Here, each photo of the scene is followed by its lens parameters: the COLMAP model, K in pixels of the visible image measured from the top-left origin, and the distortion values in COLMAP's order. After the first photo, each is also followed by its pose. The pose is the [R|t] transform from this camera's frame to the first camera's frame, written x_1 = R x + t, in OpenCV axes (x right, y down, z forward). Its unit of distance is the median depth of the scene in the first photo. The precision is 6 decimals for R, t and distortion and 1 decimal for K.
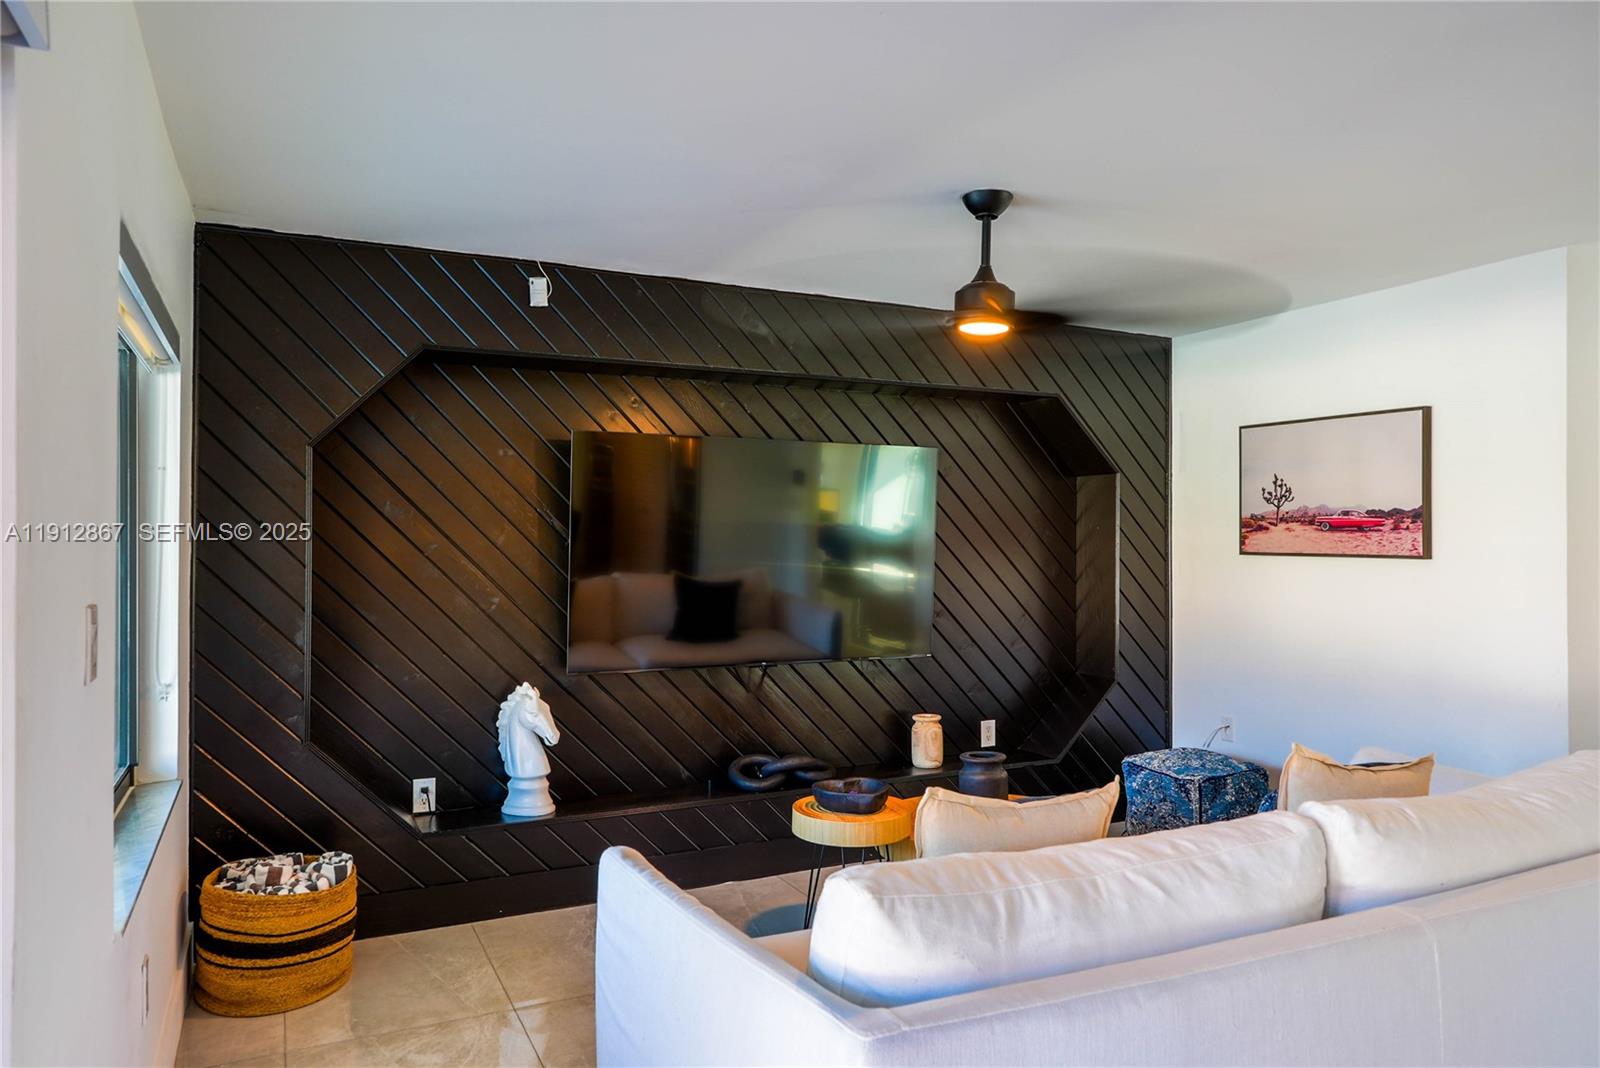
lens RADIAL K [[1070.4, 0, 805.1], [0, 1070.4, 532.4], [0, 0, 1]] dist [-0.007512, 0.005315]
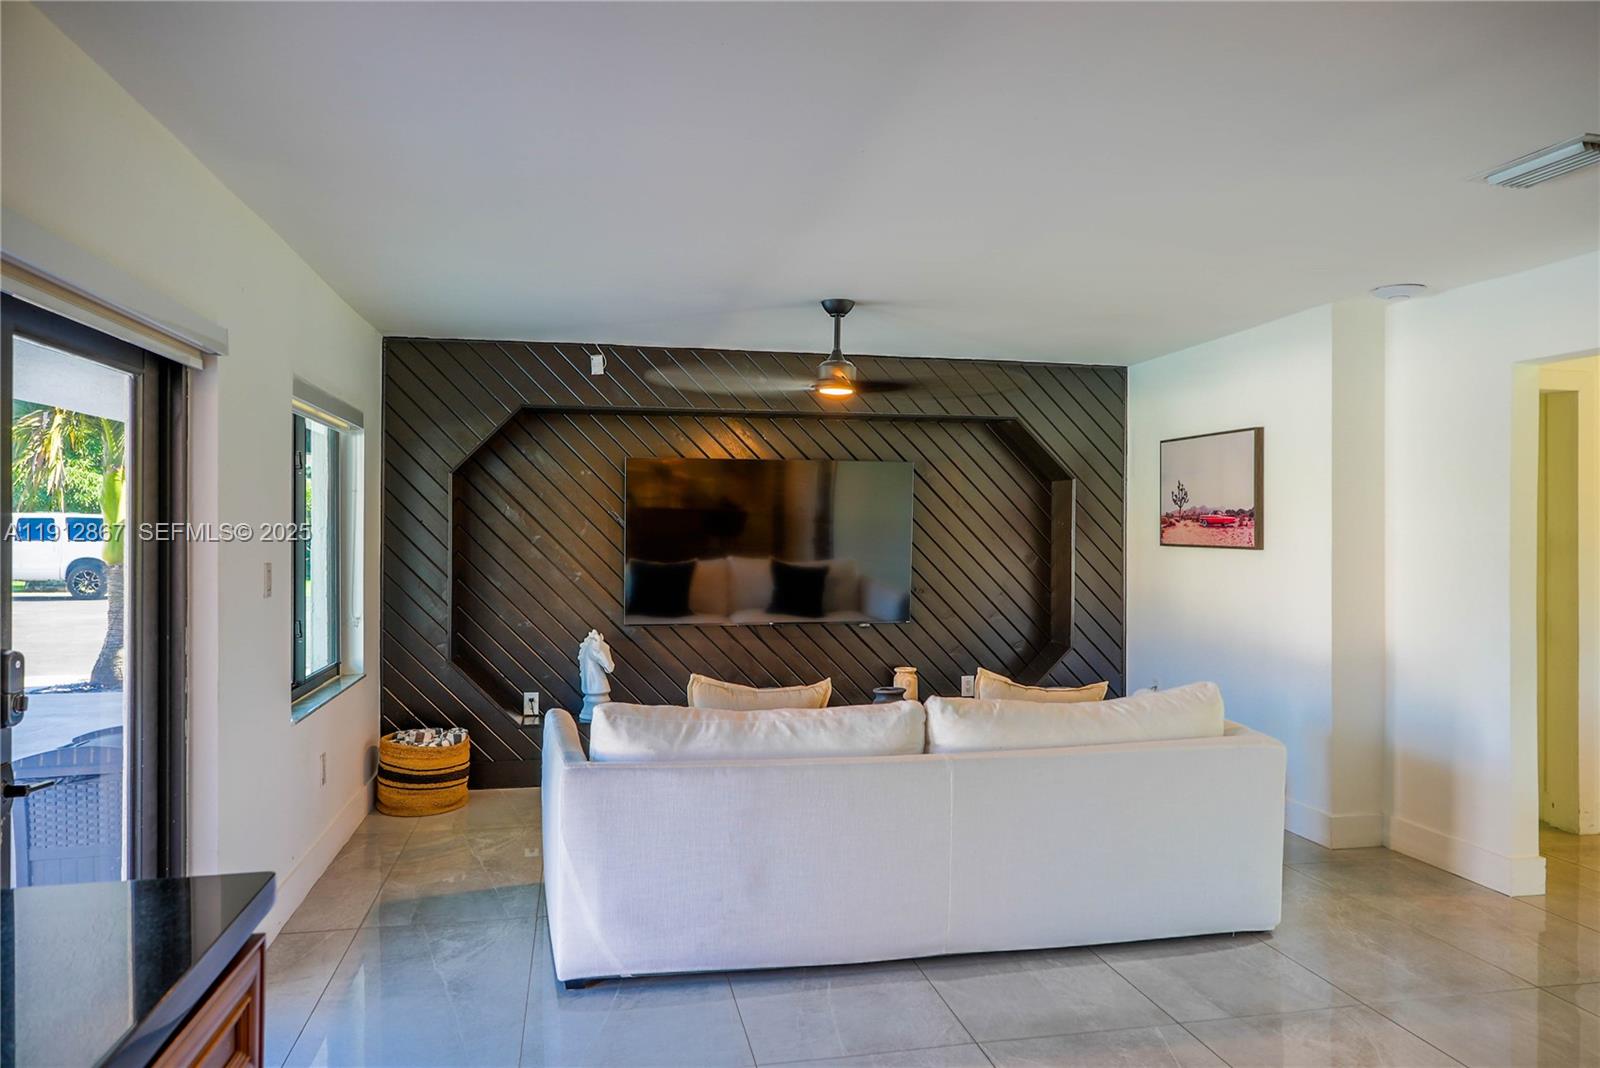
lens RADIAL K [[1070.4, 0, 795.6], [0, 1070.4, 533.1], [0, 0, 1]] dist [-0.007512, 0.005315]
pose [[0.966503, 0.002289, -0.256647, 0.387967], [0.000299, 0.999949, 0.010046, -0.007290], [0.256657, -0.009787, 0.966453, -0.352212]]
